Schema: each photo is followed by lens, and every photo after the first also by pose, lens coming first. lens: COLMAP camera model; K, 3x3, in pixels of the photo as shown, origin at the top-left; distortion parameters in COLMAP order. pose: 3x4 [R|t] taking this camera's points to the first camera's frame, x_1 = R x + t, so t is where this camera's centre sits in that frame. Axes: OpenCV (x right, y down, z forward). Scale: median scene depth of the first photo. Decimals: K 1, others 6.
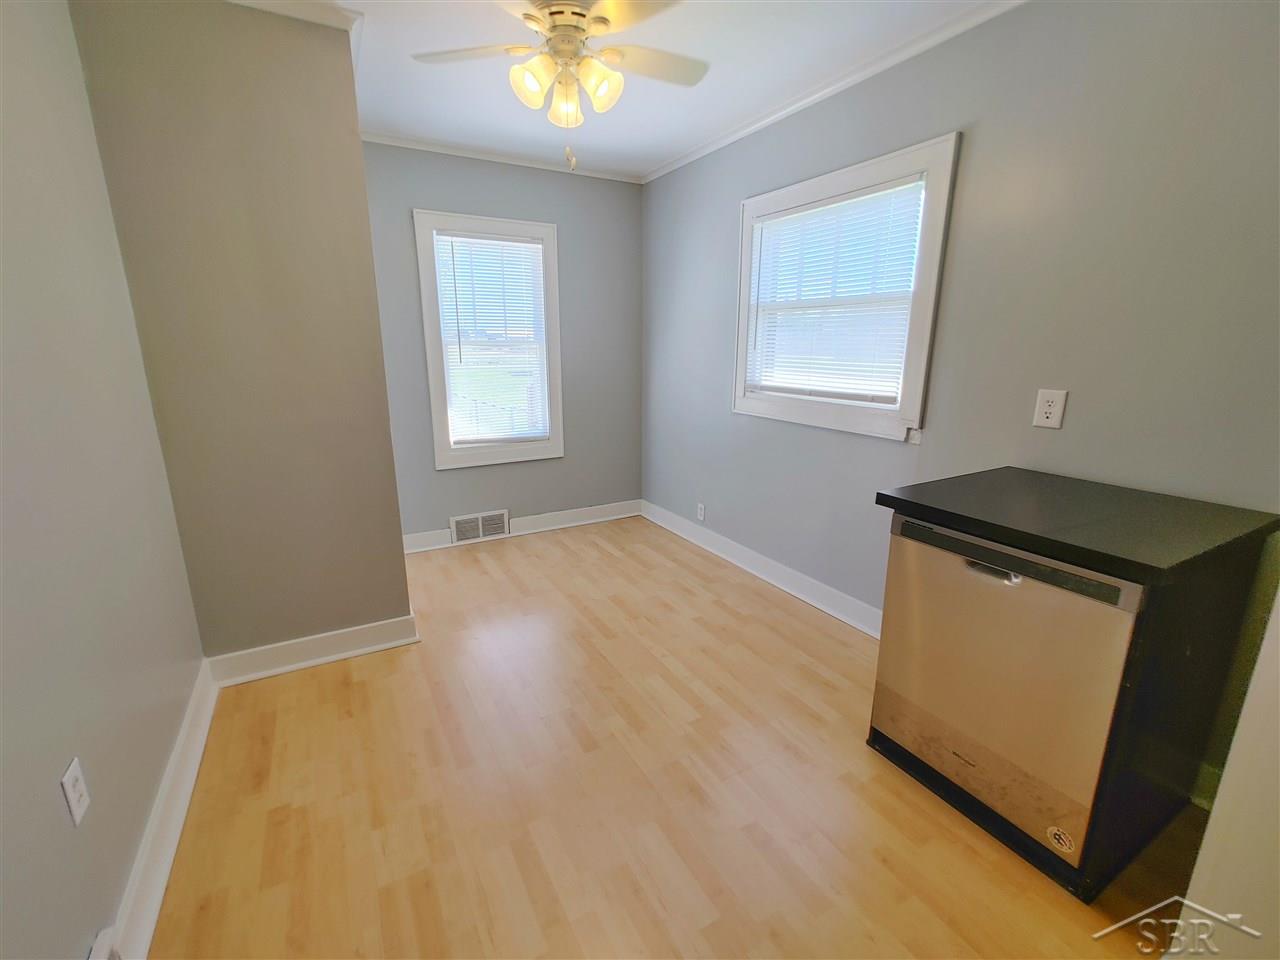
lens RADIAL K [[555.0, 0, 628.4], [0, 555.0, 484.1], [0, 0, 1]] dist [-0.002801, 0.001253]
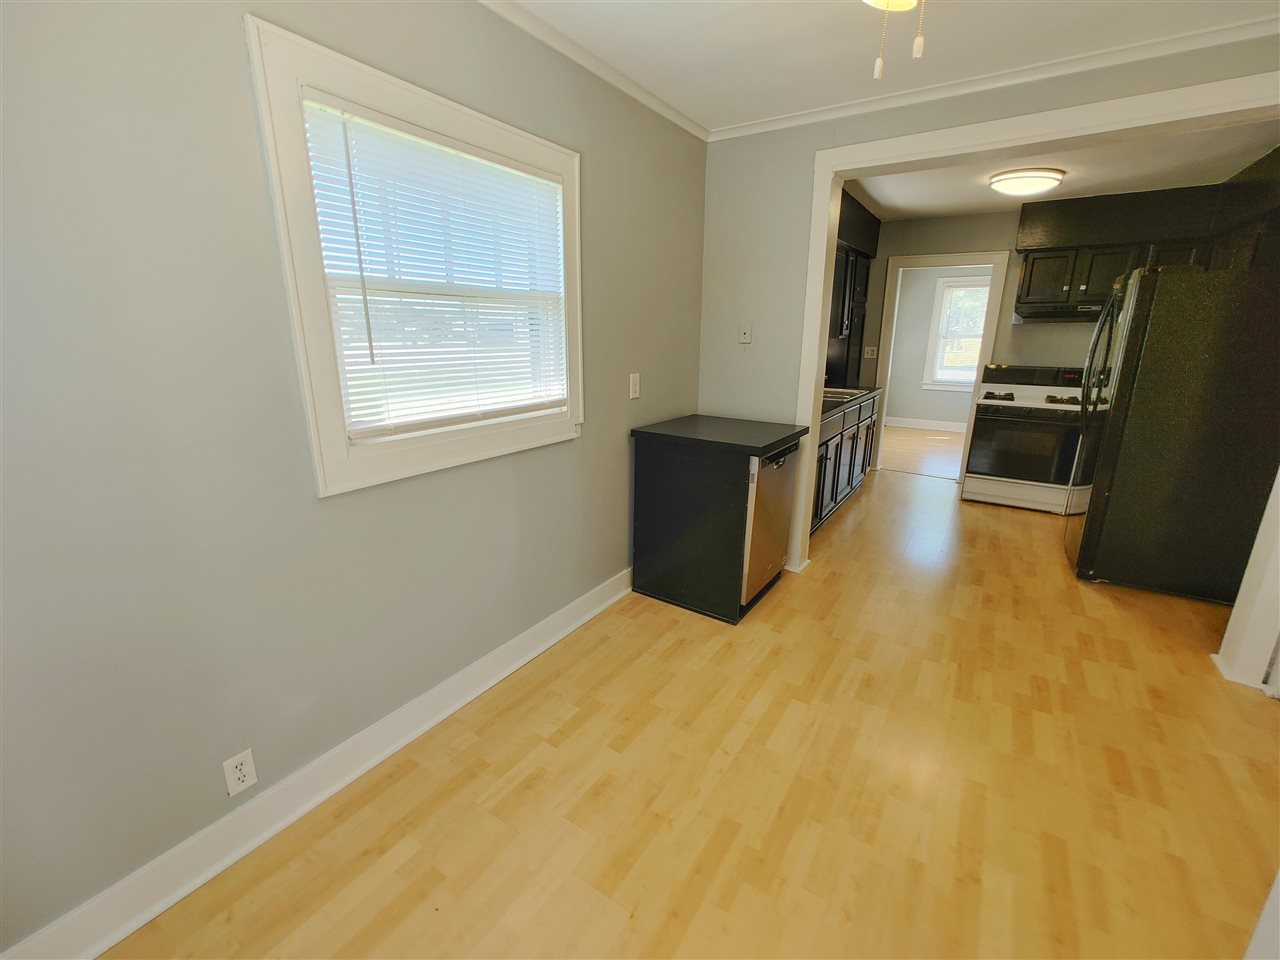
lens RADIAL K [[555.0, 0, 627.7], [0, 555.0, 477.7], [0, 0, 1]] dist [-0.002801, 0.001253]
pose [[-0.460711, -0.225981, 0.858300, -0.457729], [0.217136, 0.908960, 0.355871, -0.350513], [-0.860580, 0.350321, -0.369699, 1.289053]]
